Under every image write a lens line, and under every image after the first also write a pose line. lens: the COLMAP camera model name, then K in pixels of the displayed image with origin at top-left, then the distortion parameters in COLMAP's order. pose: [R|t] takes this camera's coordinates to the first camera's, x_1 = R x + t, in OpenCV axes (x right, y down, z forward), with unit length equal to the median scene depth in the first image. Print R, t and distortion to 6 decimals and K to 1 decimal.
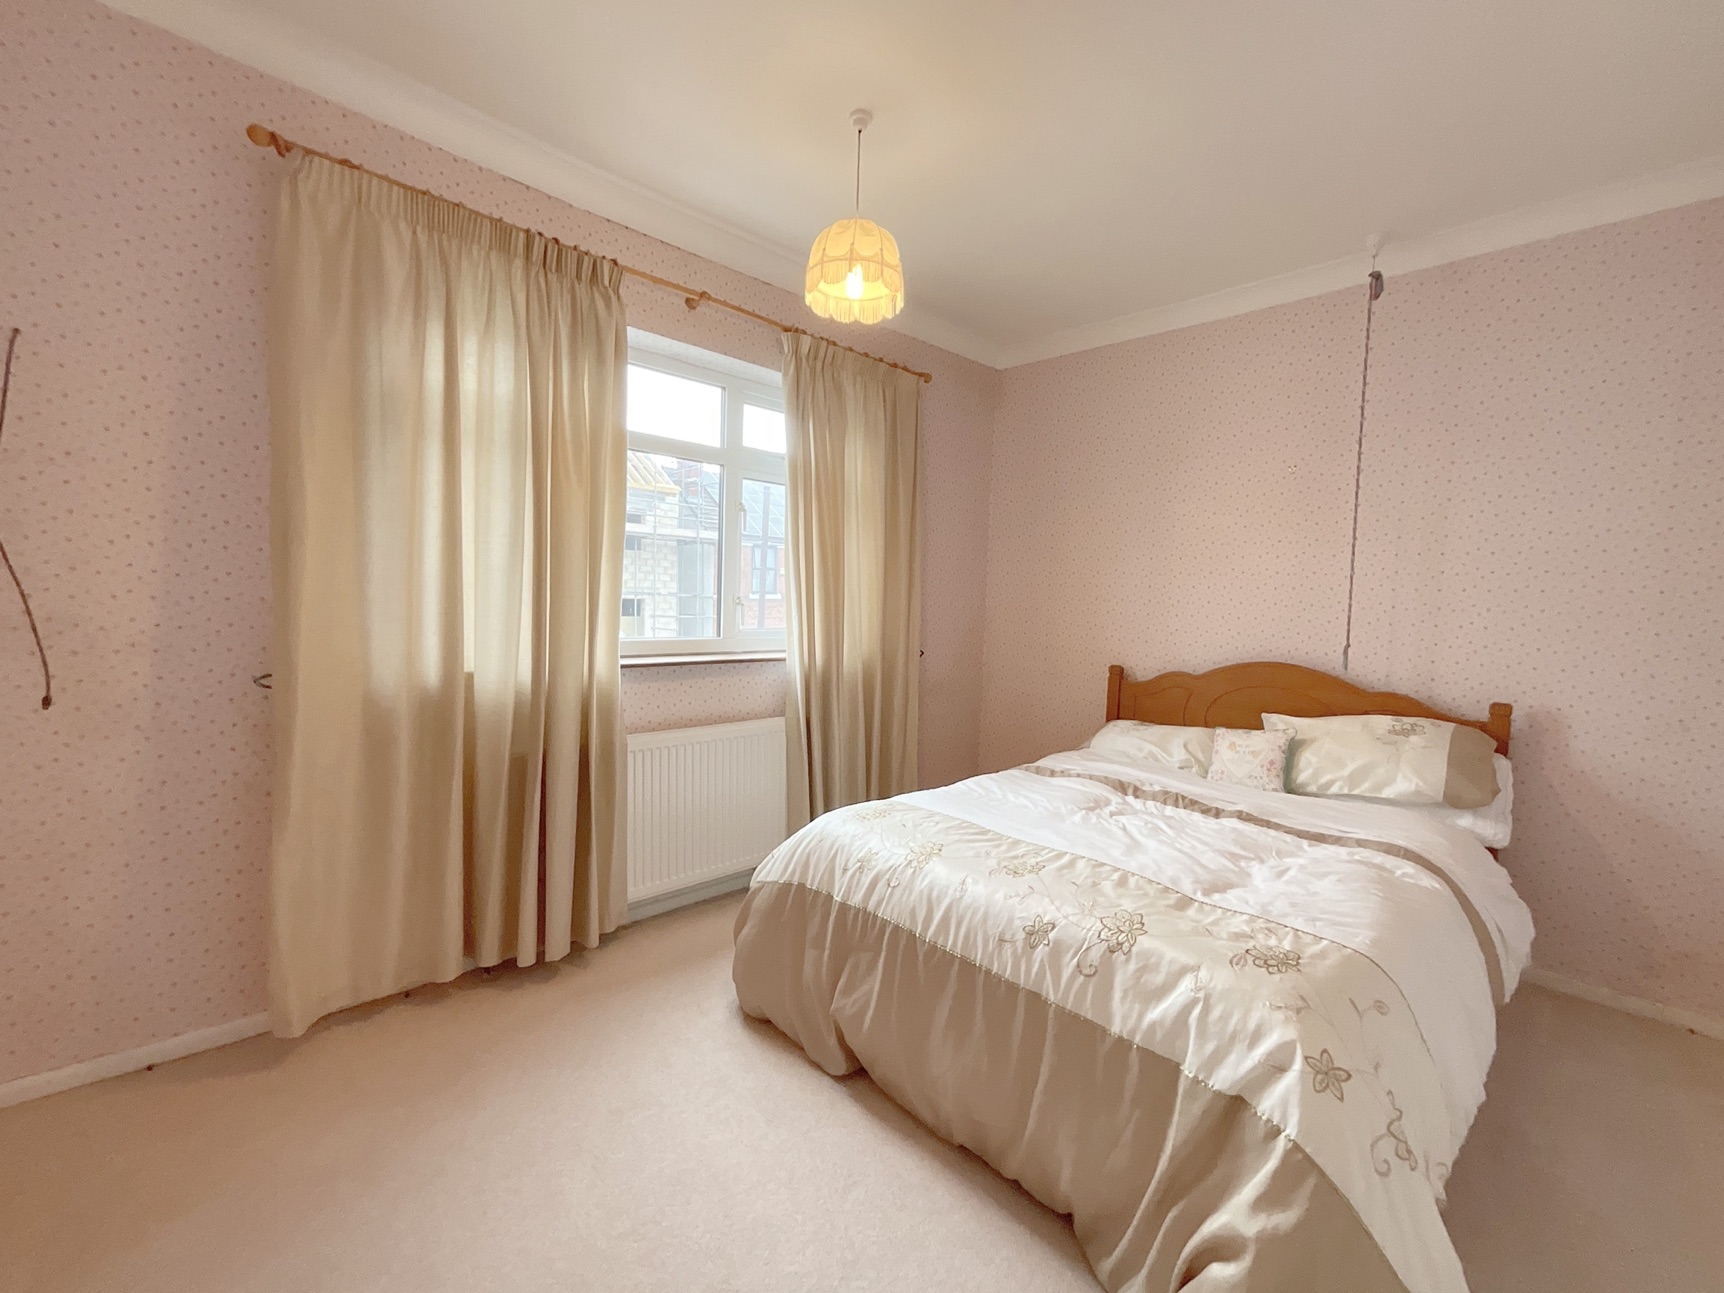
lens RADIAL K [[695.8, 0, 860.3], [0, 695.8, 647.0], [0, 0, 1]] dist [0.000513, 0.000106]
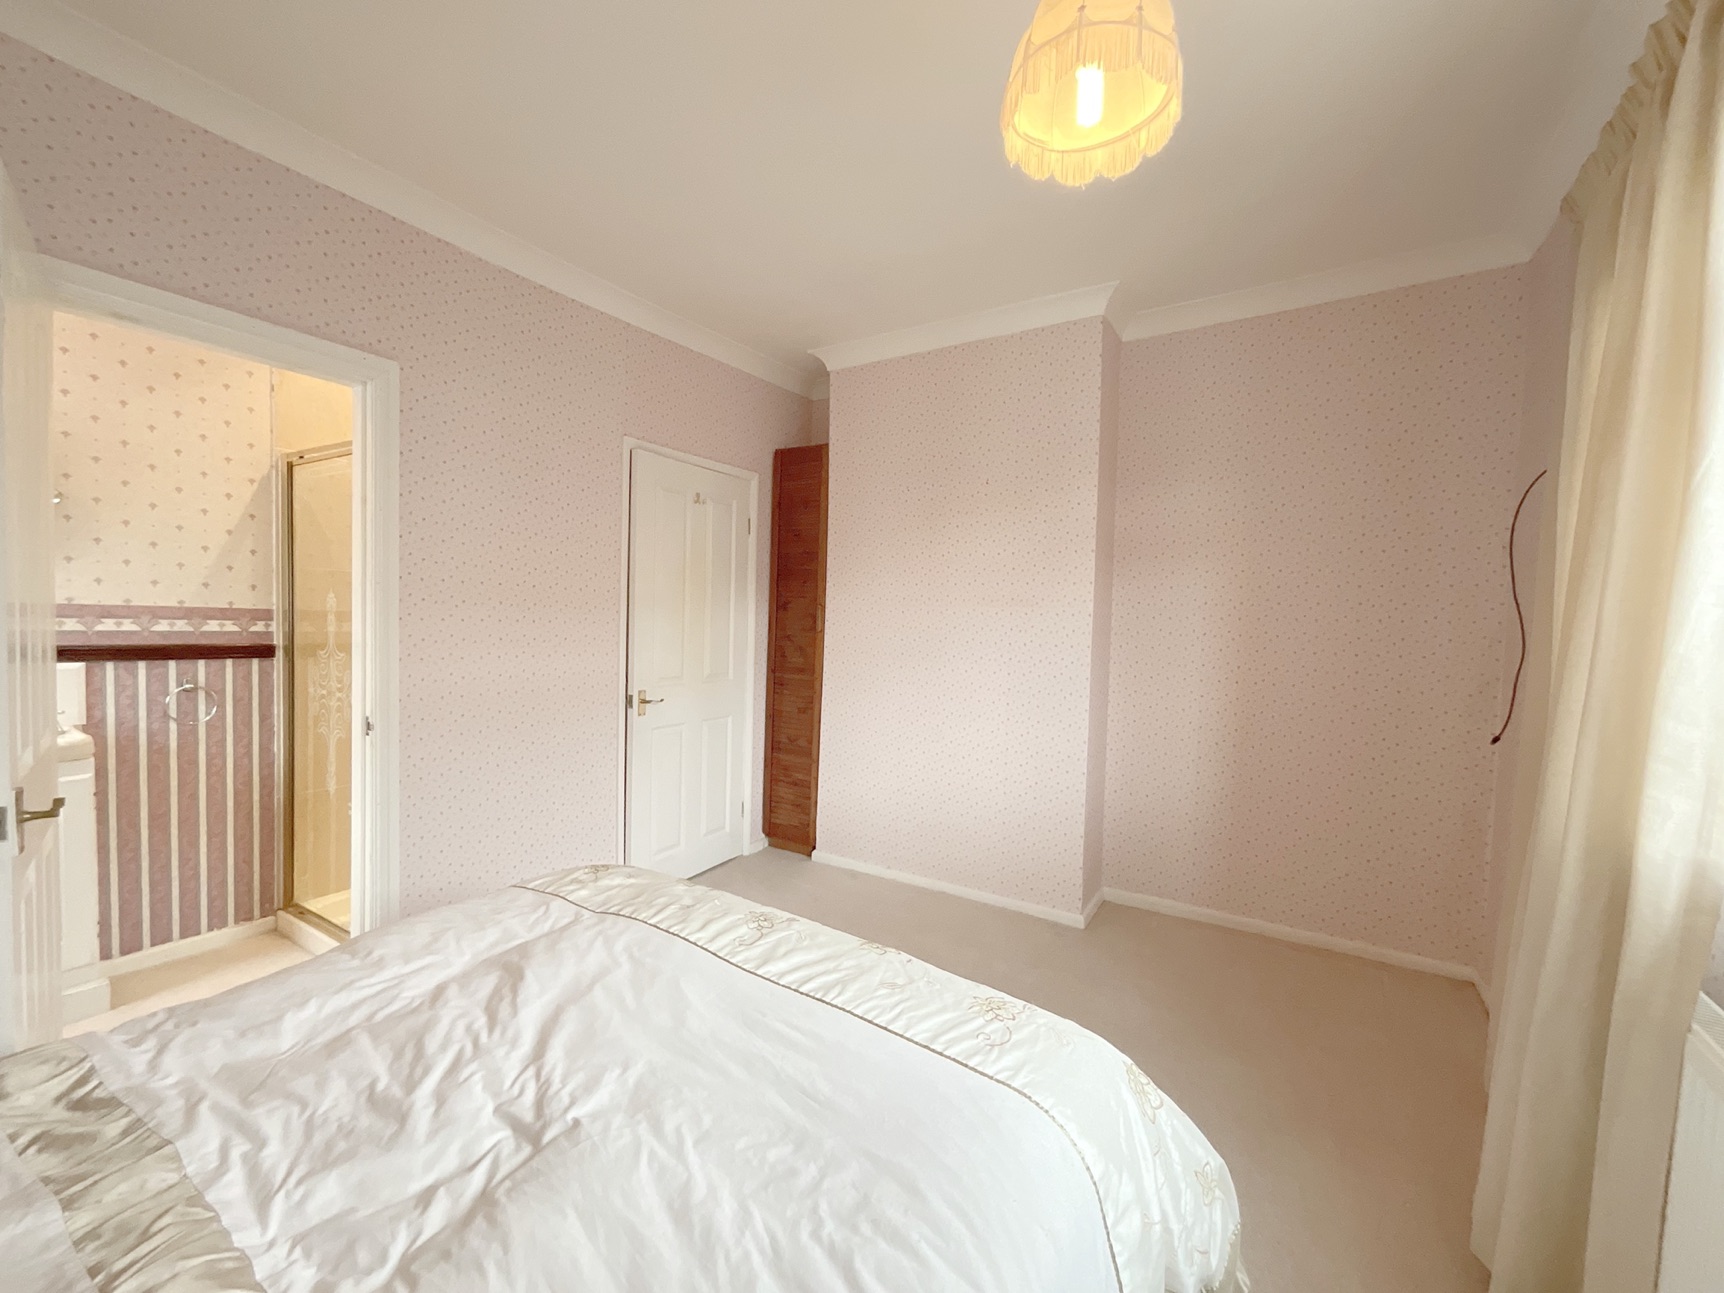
lens RADIAL K [[695.8, 0, 861.4], [0, 695.8, 651.9], [0, 0, 1]] dist [0.000513, 0.000106]
pose [[-0.966475, -0.050191, -0.251808, 0.261226], [-0.082463, 0.989429, 0.119291, -0.103375], [0.243159, 0.136057, -0.960397, 1.354488]]
